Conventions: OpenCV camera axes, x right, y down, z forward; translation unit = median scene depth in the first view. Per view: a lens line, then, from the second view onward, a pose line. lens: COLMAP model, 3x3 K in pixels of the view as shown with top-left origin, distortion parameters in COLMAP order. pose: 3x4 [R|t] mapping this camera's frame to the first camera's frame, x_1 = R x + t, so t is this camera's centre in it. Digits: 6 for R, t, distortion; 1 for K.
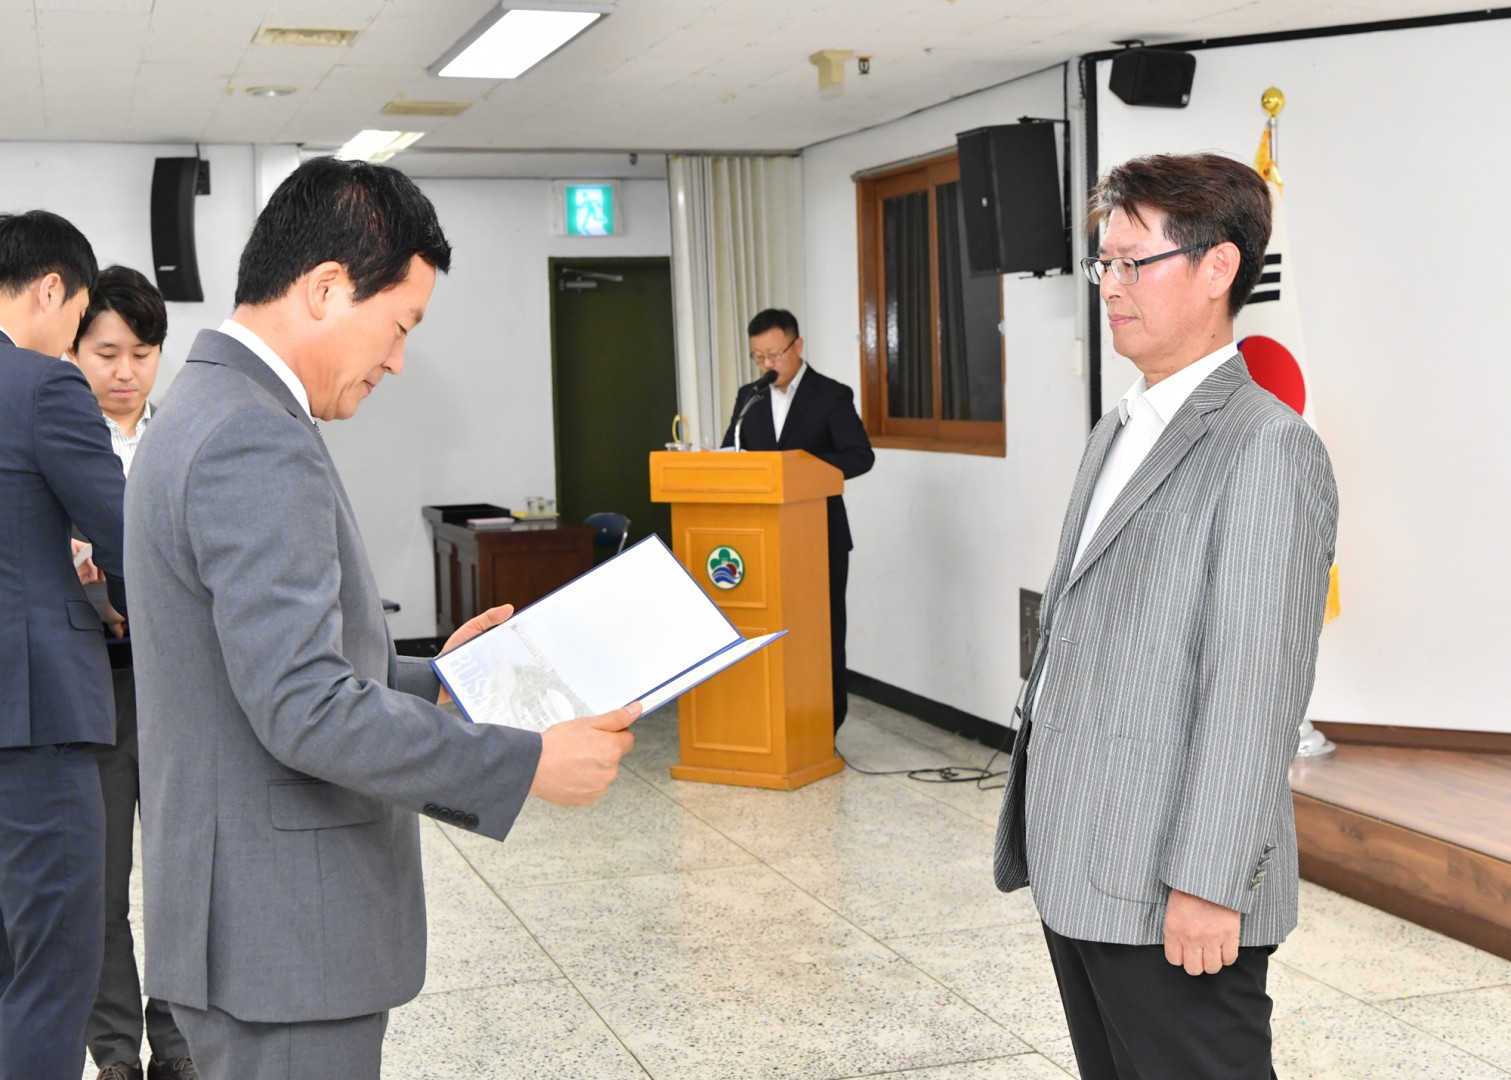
lens RADIAL K [[2154.3, 0, 764.5], [0, 2154.3, 531.4], [0, 0, 1]] dist [-0.002985, 0.014535]
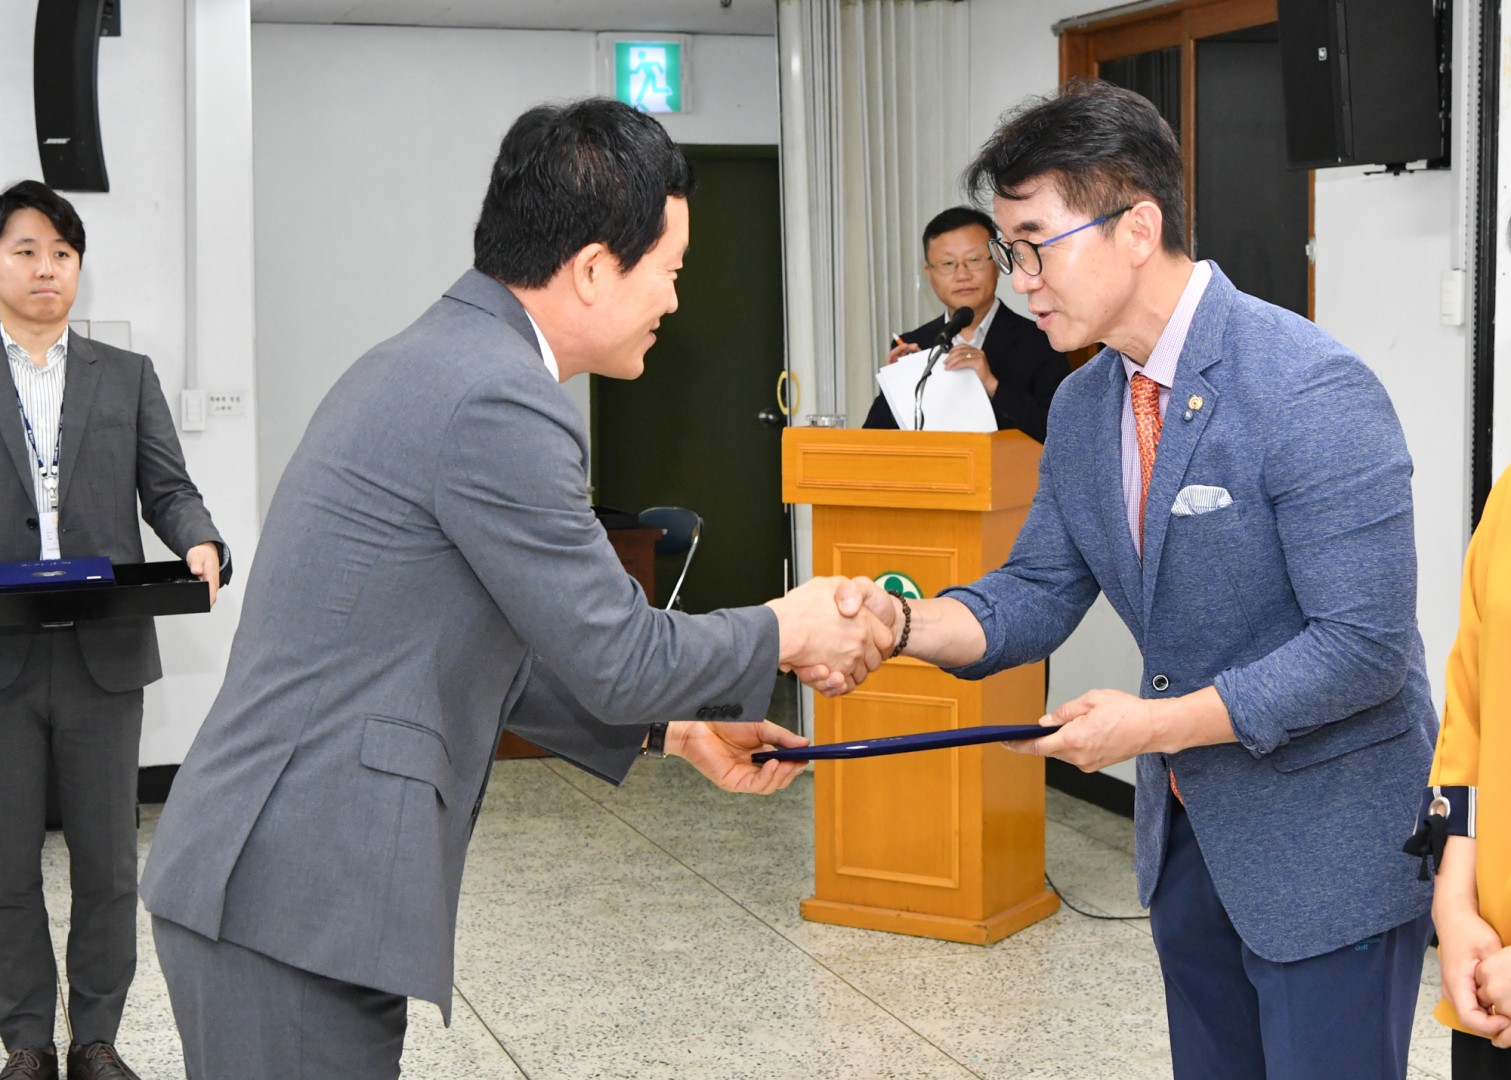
lens RADIAL K [[2564.1, 0, 694.3], [0, 2564.1, 543.4], [0, 0, 1]] dist [-0.013200, 0.028635]
pose [[0.999678, 0.021080, -0.014119, -0.071866], [-0.020854, 0.999655, 0.015945, -0.014018], [0.014451, -0.015646, 0.999773, 0.222752]]
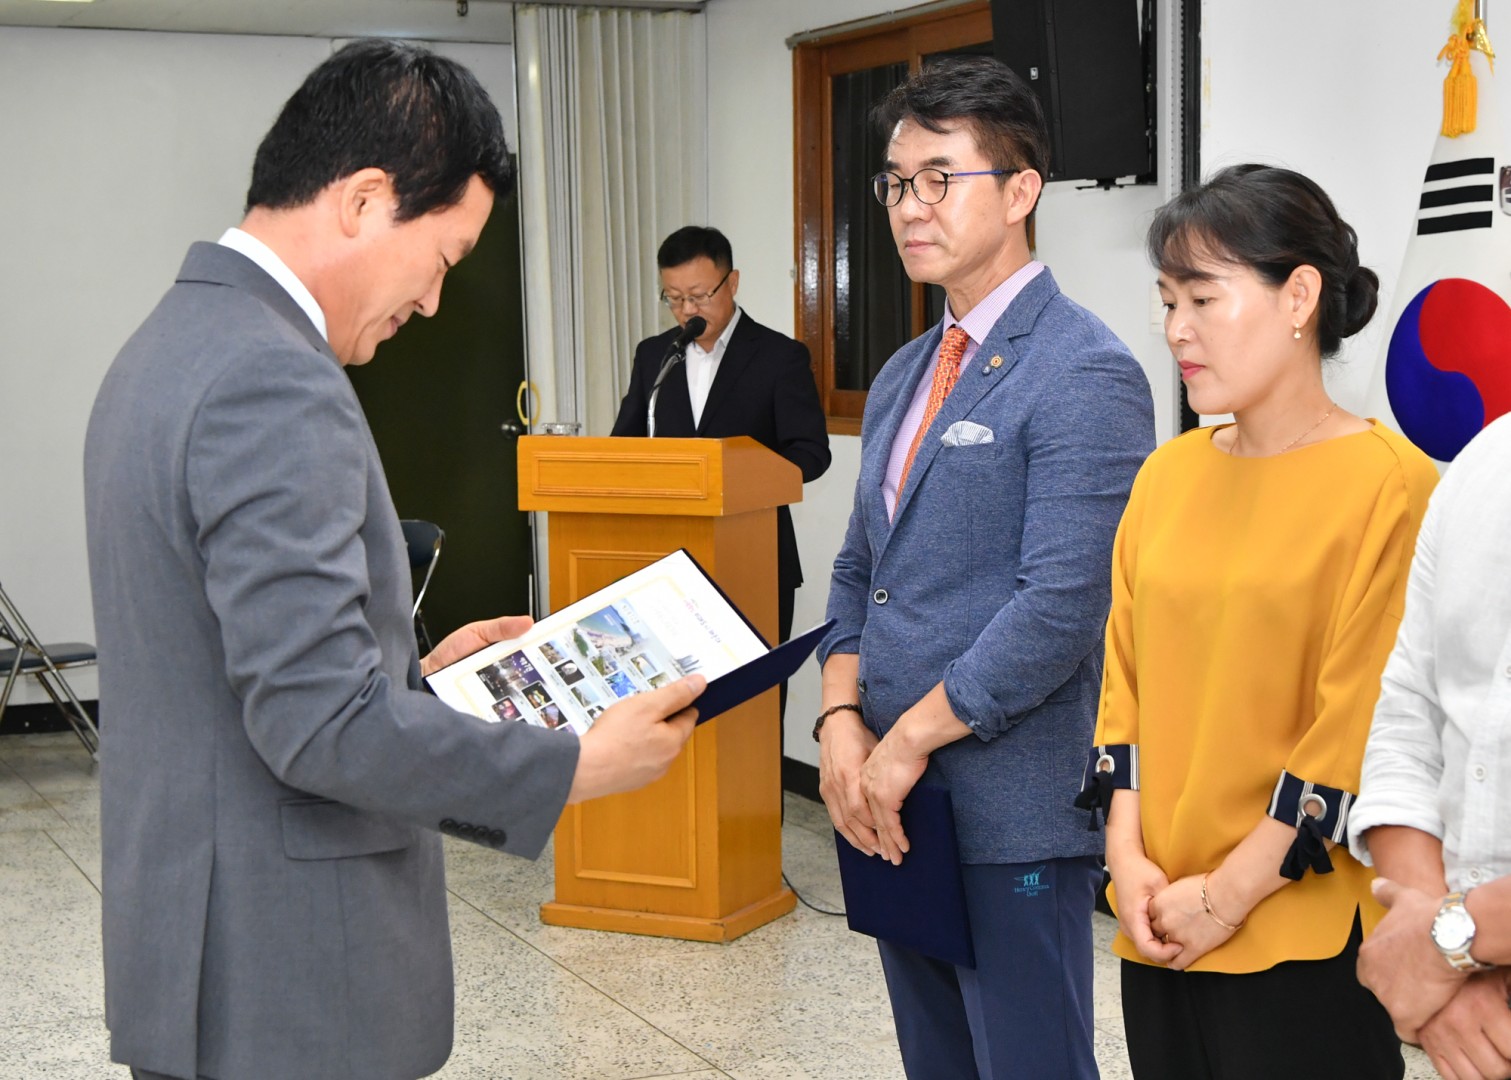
lens RADIAL K [[2707.2, 0, 776.2], [0, 2707.2, 533.8], [0, 0, 1]] dist [-0.023155, 0.152885]
pose [[0.994338, 0.012096, 0.105574, -0.064922], [-0.012232, 0.999925, 0.000641, -0.008301], [-0.105558, -0.001929, 0.994411, 0.165193]]
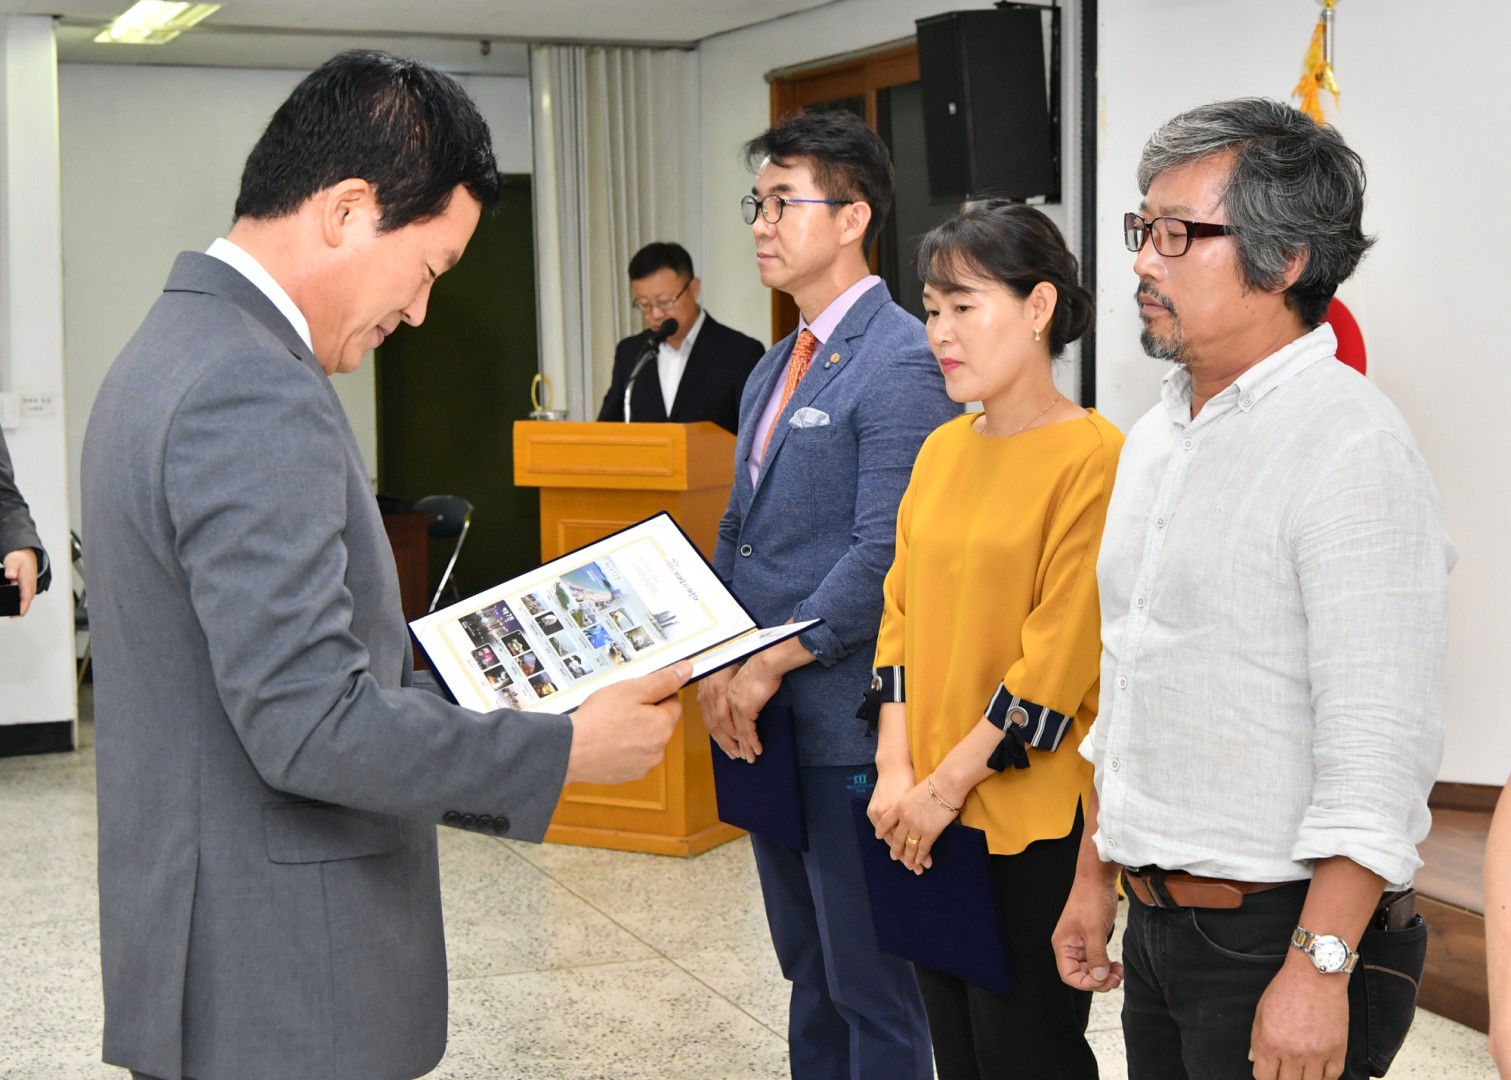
lens RADIAL K [[2531.0, 0, 755.5], [0, 2531.0, 540.0], [0, 0, 1]] dist [0.002073, 0.035965]
pose [[0.997693, 0.012909, 0.066647, -0.027880], [-0.013631, 0.999853, 0.010392, -0.004916], [-0.066503, -0.011277, 0.997723, 0.086302]]
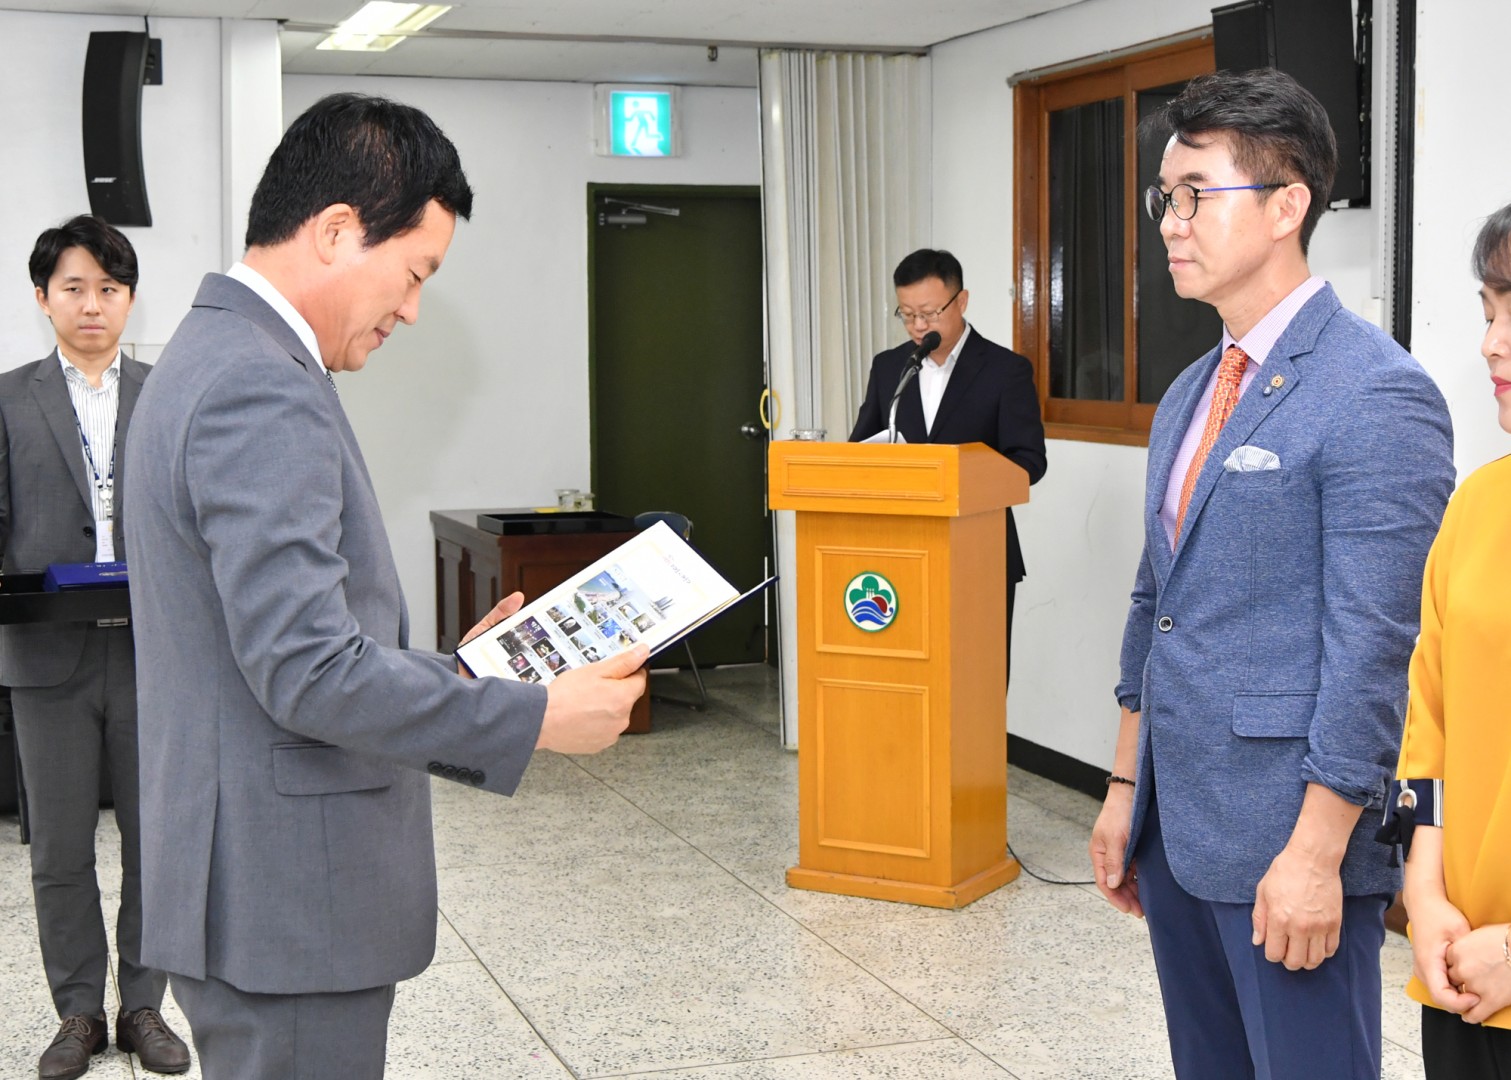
lens RADIAL K [[2264.6, 0, 755.5], [0, 2264.6, 540.0], [0, 0, 1]] dist [-0.009362, -0.043125]
pose [[0.999589, 0.018069, 0.022276, -0.078005], [-0.018416, 0.999711, 0.015472, -0.015944], [-0.021990, -0.015876, 0.999632, 0.245295]]
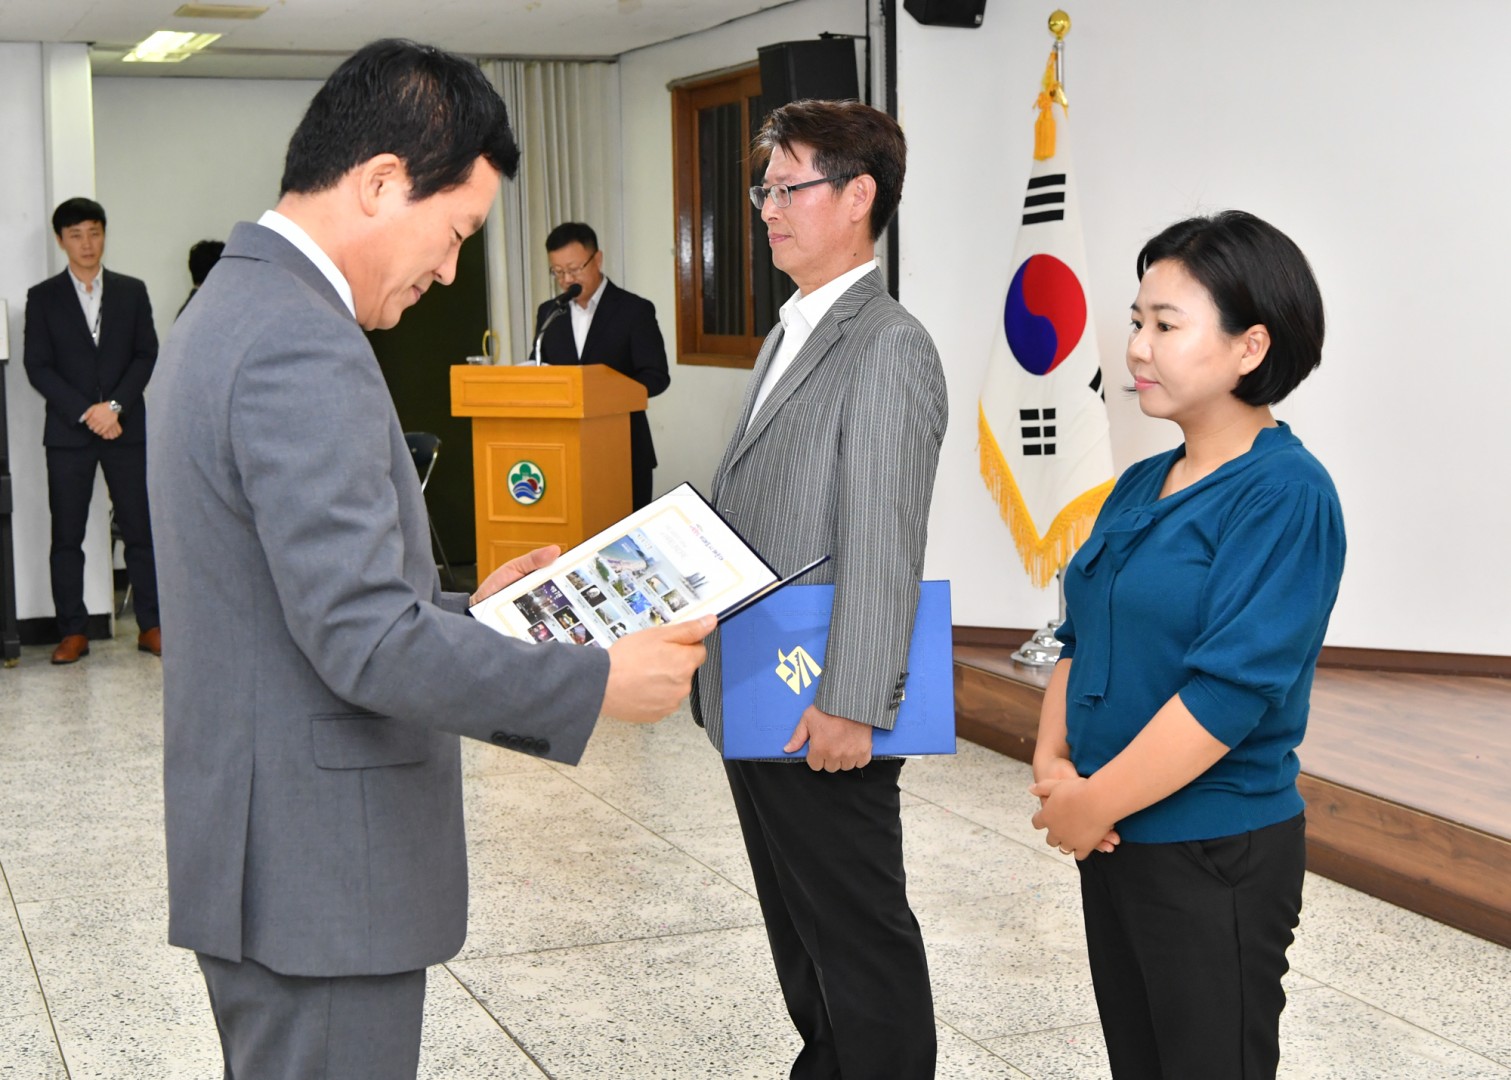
lens RADIAL K [[2496.1, 0, 785.3], [0, 2496.1, 535.6], [0, 0, 1]] dist [0.003645, 0.044654]
pose [[0.998283, 0.003965, 0.058439, 0.035379], [-0.005369, 0.999700, 0.023884, 0.013609], [-0.058327, -0.024156, 0.998005, -0.162472]]
